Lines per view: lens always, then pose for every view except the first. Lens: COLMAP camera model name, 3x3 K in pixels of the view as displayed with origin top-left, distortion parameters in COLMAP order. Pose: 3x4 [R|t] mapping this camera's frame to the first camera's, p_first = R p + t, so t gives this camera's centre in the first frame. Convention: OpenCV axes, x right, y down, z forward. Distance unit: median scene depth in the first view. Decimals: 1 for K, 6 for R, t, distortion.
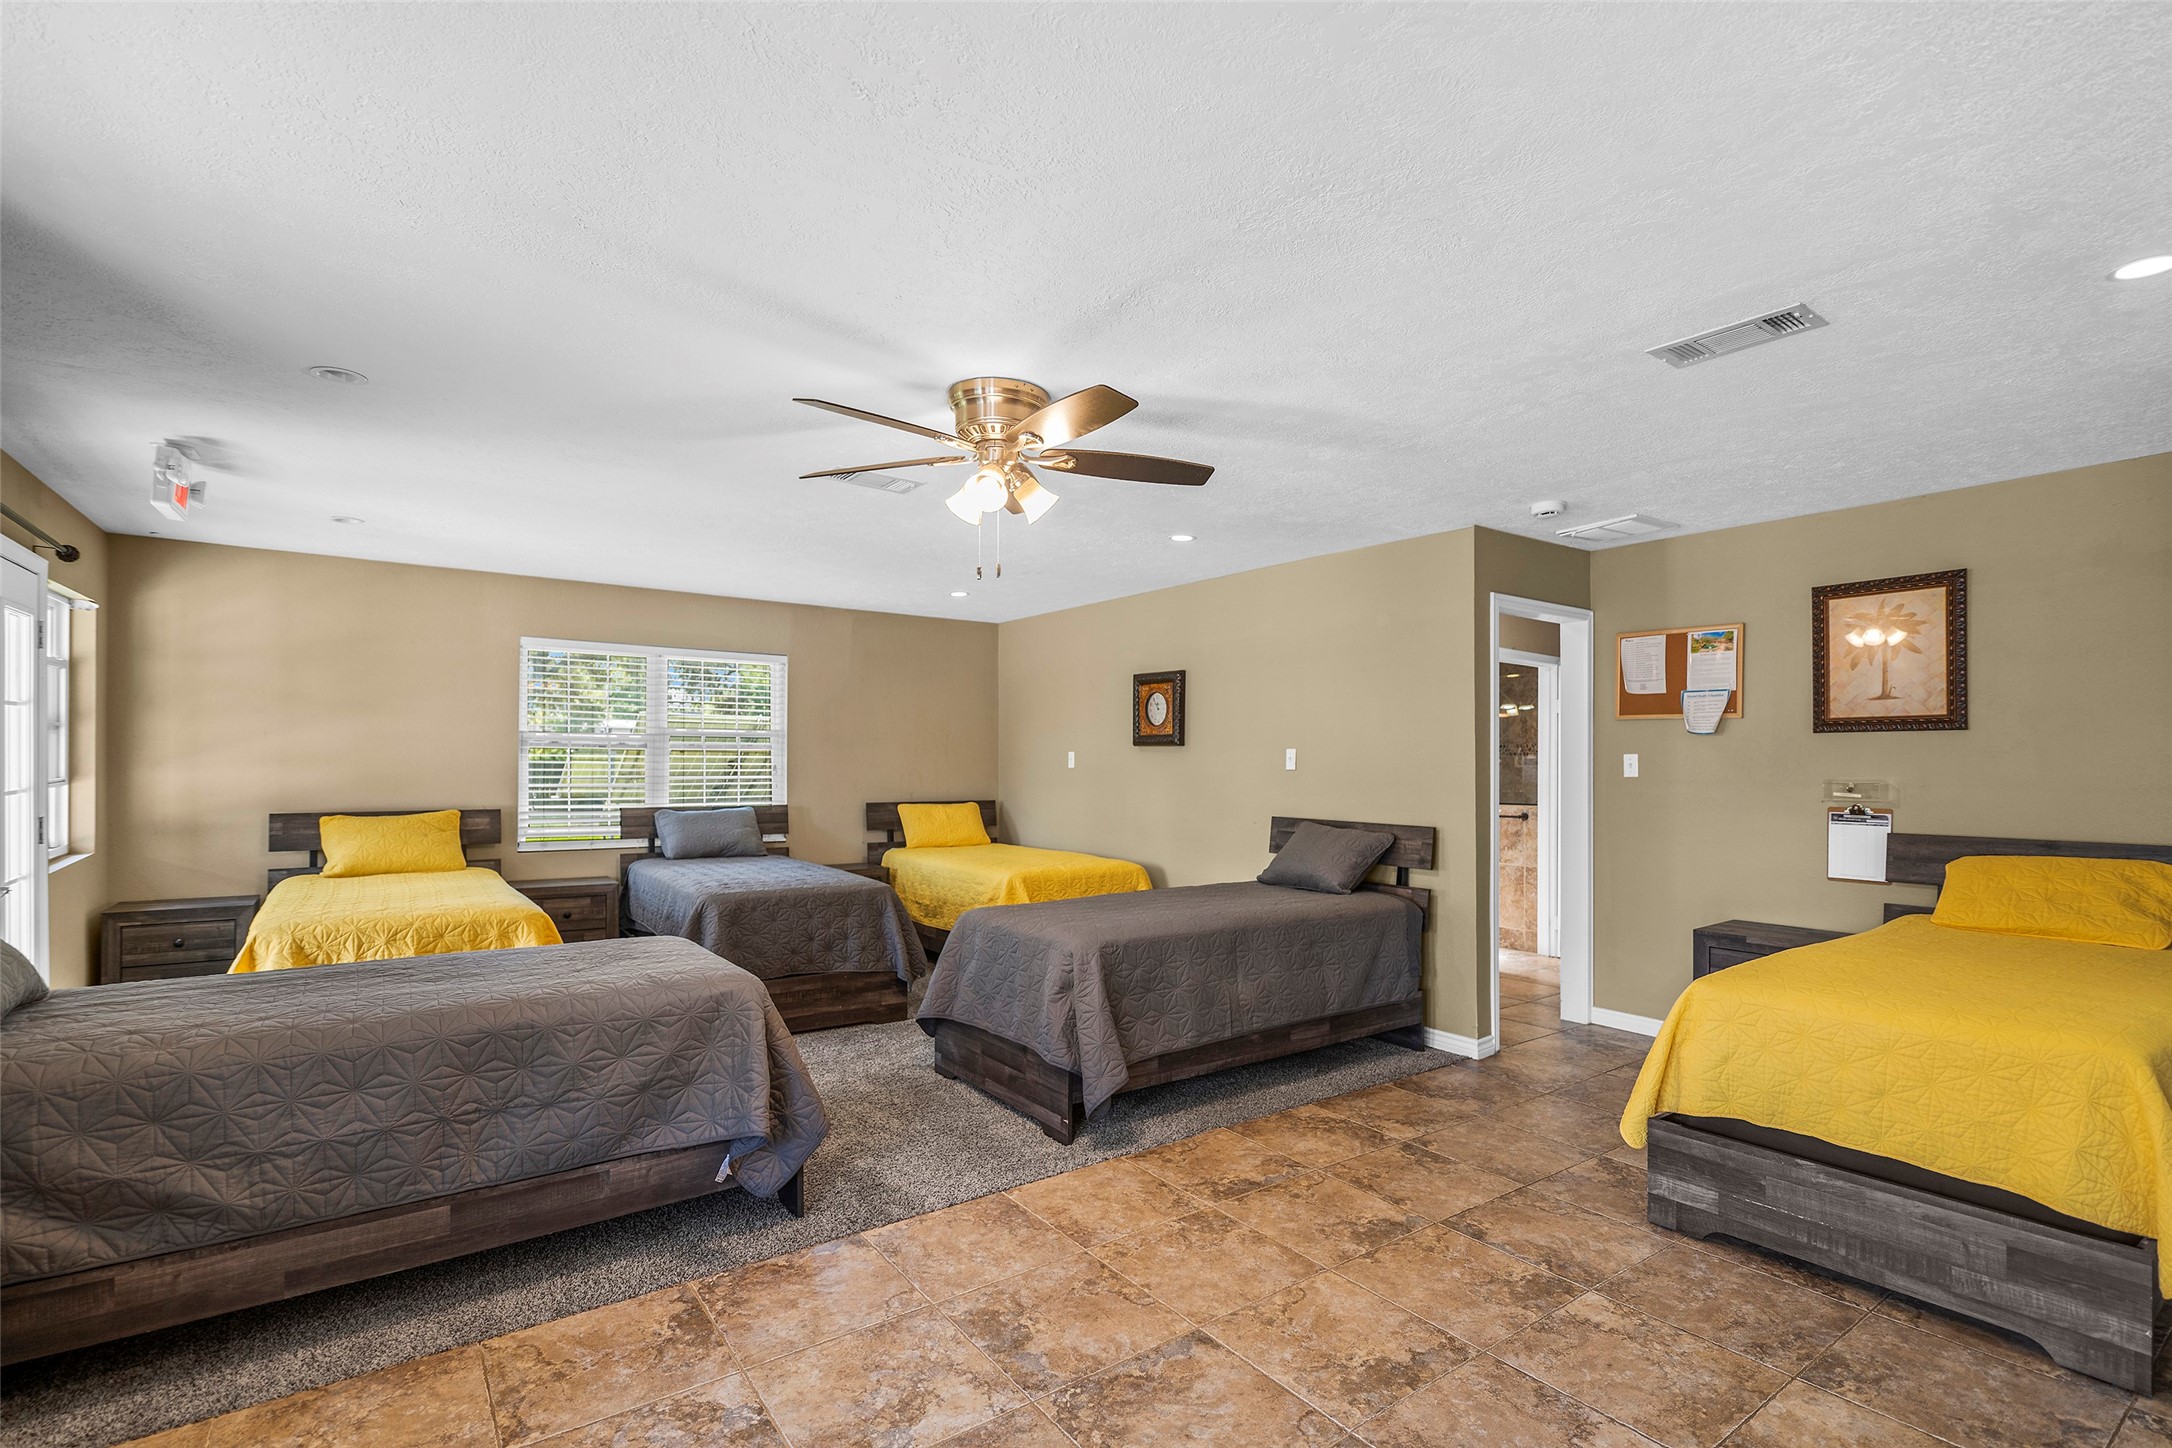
lens RADIAL K [[1020.1, 0, 1125.8], [0, 1020.1, 759.8], [0, 0, 1]] dist [-0.004528, -0.000558]
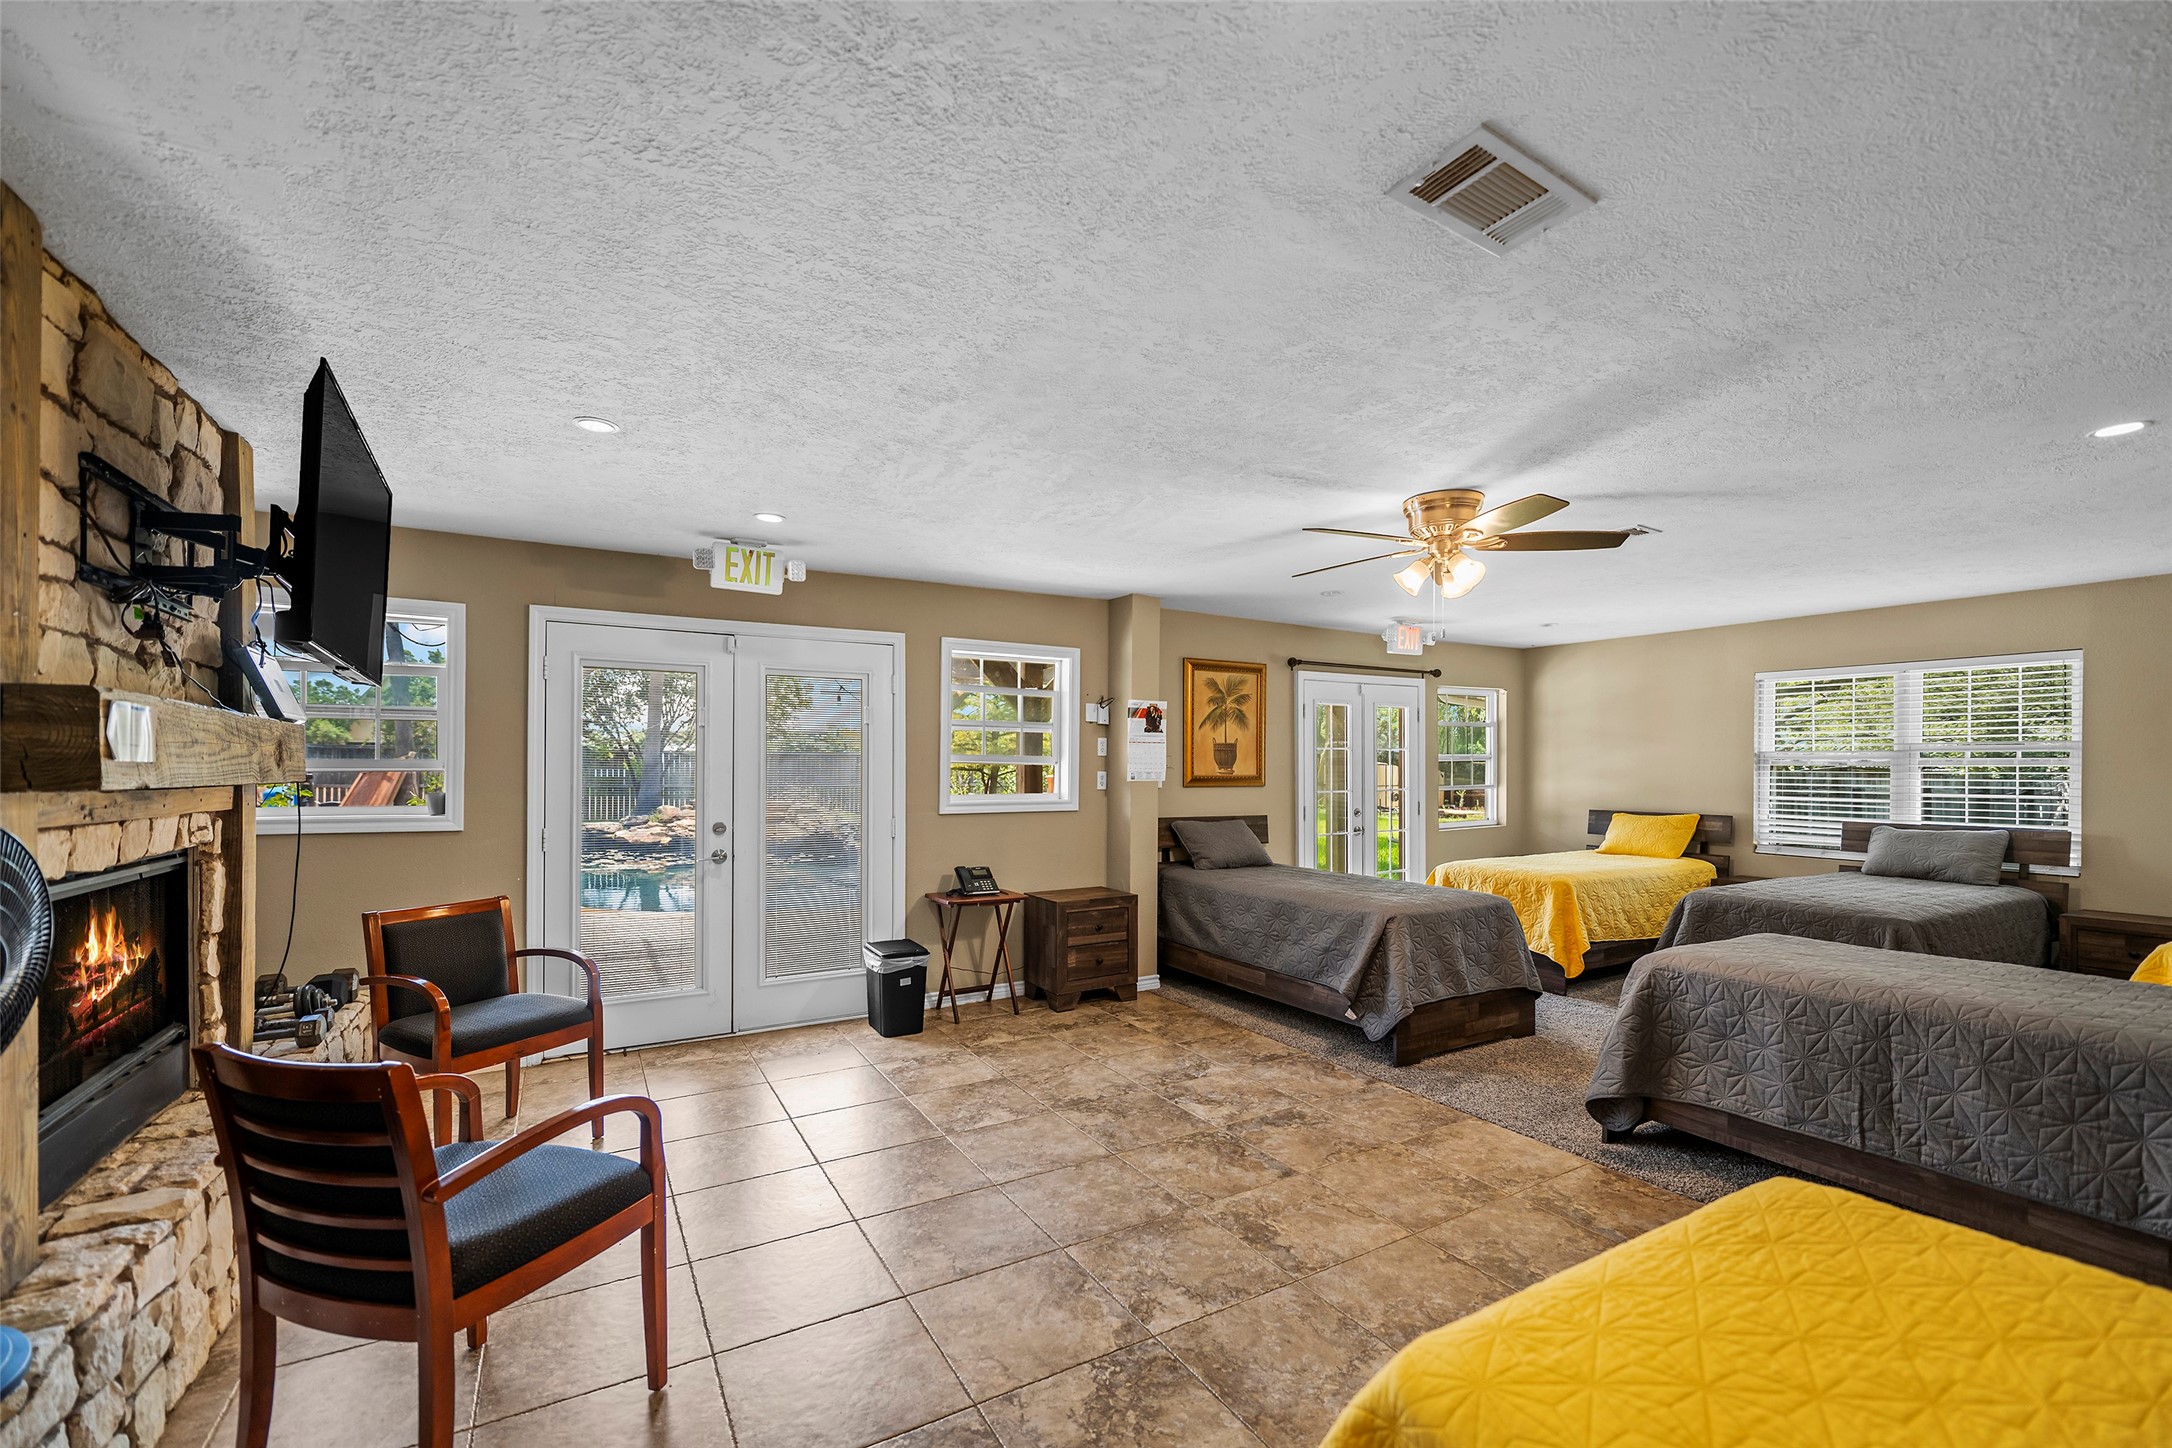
lens RADIAL K [[882.6, 0, 1074.7], [0, 882.6, 771.0], [0, 0, 1]] dist [-0.009777, 0.000134]
pose [[-0.126714, -0.002790, -0.991935, 1.197432], [-0.002207, 0.999994, -0.002531, -0.003112], [0.991937, 0.001869, -0.126719, 0.750057]]
